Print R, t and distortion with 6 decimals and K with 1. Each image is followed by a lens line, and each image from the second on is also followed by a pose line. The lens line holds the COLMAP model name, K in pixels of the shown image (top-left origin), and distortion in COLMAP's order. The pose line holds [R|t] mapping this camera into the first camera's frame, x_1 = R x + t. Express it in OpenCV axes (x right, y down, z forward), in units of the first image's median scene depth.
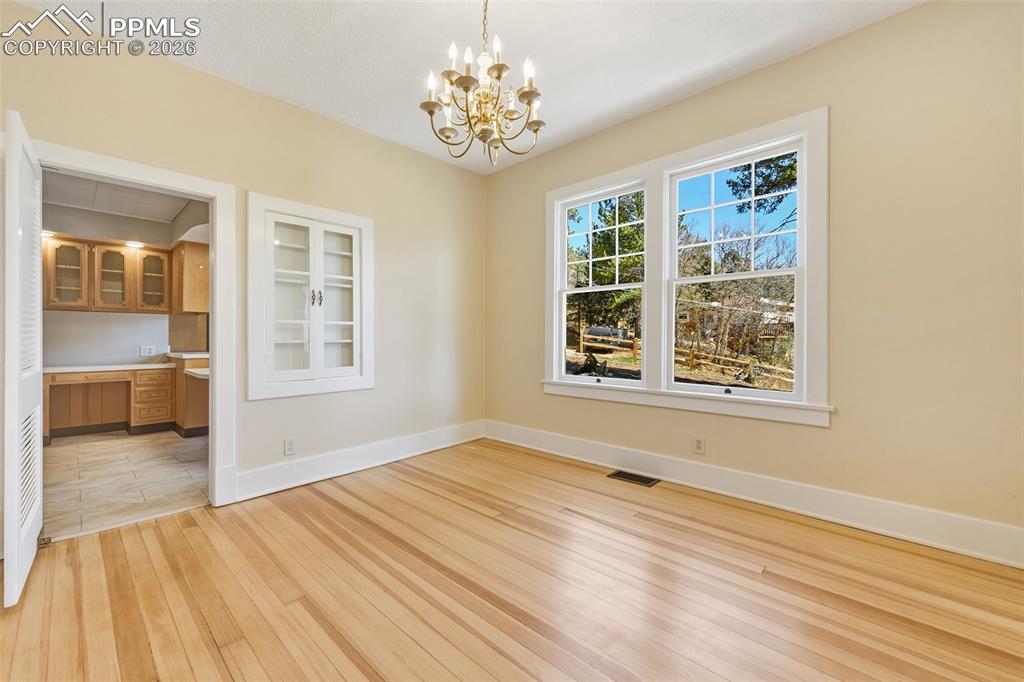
lens RADIAL K [[416.2, 0, 506.5], [0, 416.2, 340.4], [0, 0, 1]] dist [0.002645, -0.000294]
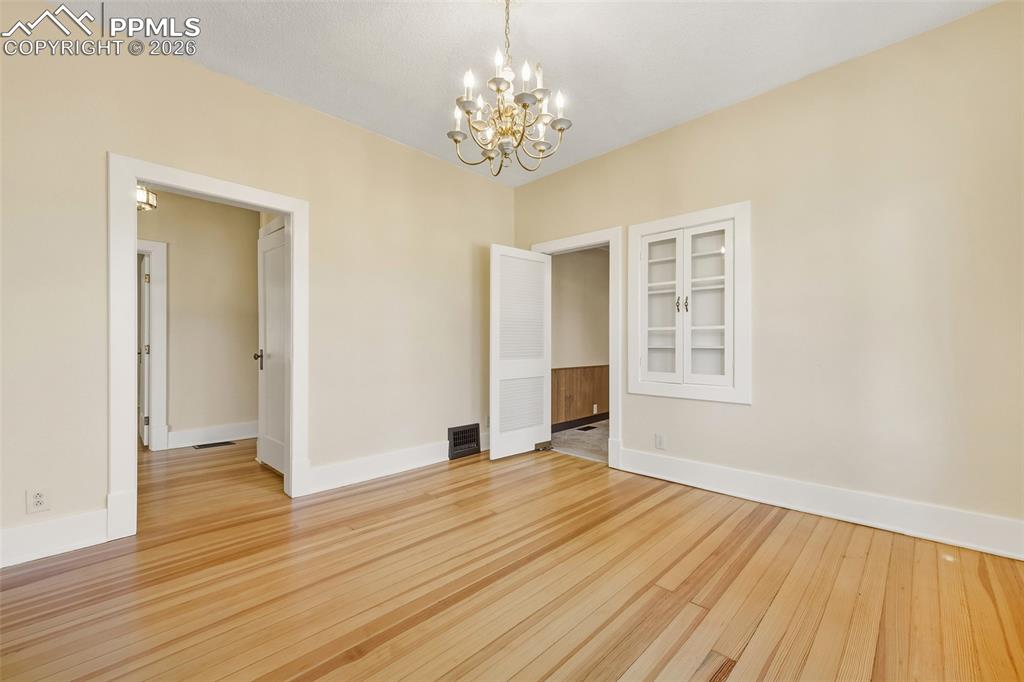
lens RADIAL K [[410.1, 0, 505.4], [0, 410.1, 342.5], [0, 0, 1]] dist [0.001386, -0.000014]
pose [[-0.024795, 0.000745, -0.999692, 0.567603], [-0.007240, 0.999973, 0.000925, -0.006114], [0.999666, 0.007260, -0.024789, 0.598048]]
